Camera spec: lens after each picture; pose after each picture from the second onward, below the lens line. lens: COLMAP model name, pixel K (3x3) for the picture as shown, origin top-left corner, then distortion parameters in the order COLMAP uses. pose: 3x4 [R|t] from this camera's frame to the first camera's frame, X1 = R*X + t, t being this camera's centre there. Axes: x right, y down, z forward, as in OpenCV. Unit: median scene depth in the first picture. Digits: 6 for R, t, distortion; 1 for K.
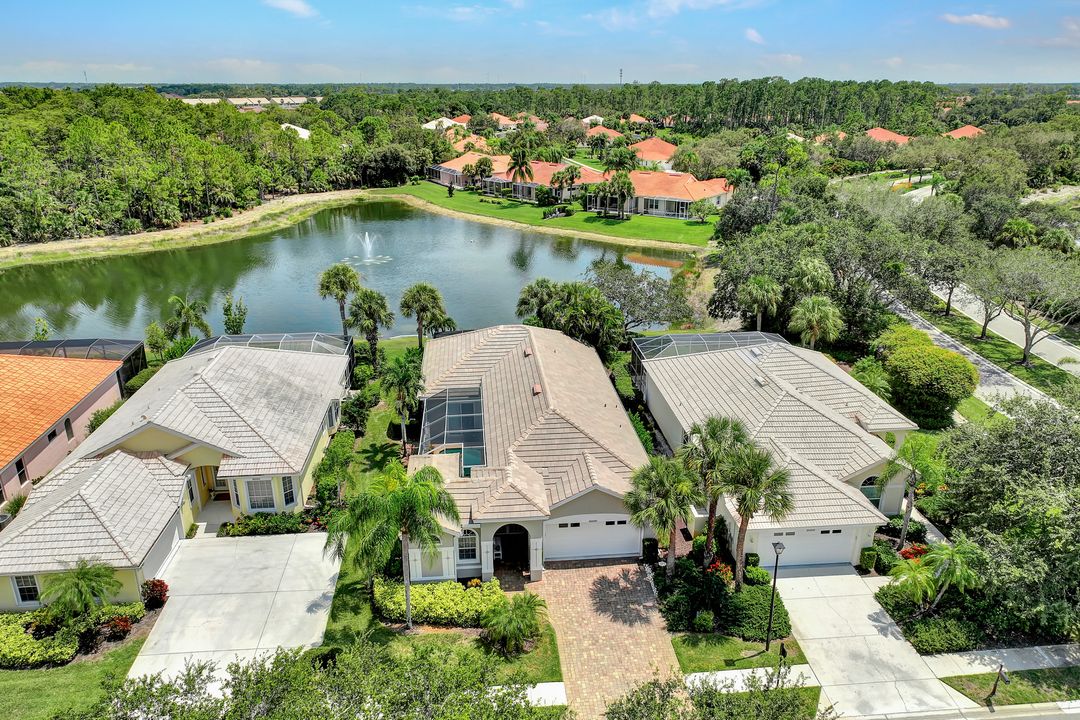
lens RADIAL K [[751.5, 0, 540.9], [0, 751.5, 393.3], [0, 0, 1]] dist [0.006695, 0.002695]
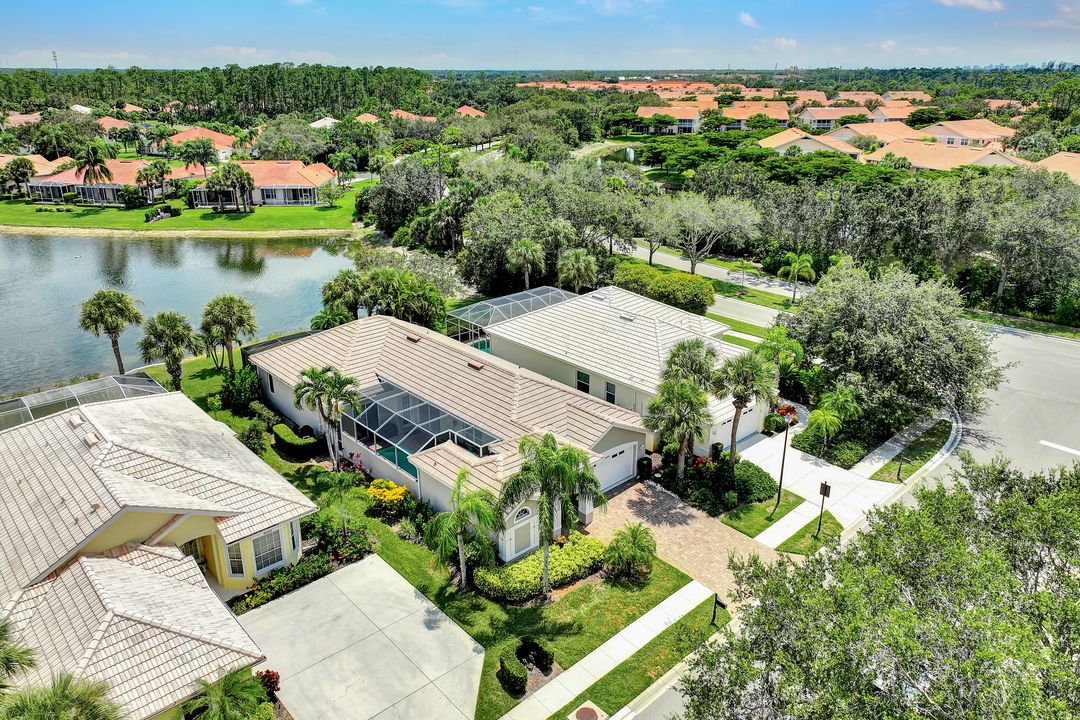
lens RADIAL K [[750.2, 0, 540.0], [0, 750.2, 360.0], [0, 0, 1]] dist [0.006394, 0.005366]
pose [[0.798005, -0.217987, 0.561845, -0.568540], [0.229774, 0.971921, 0.050735, -0.048086], [-0.557128, 0.088611, 0.825686, 0.106186]]
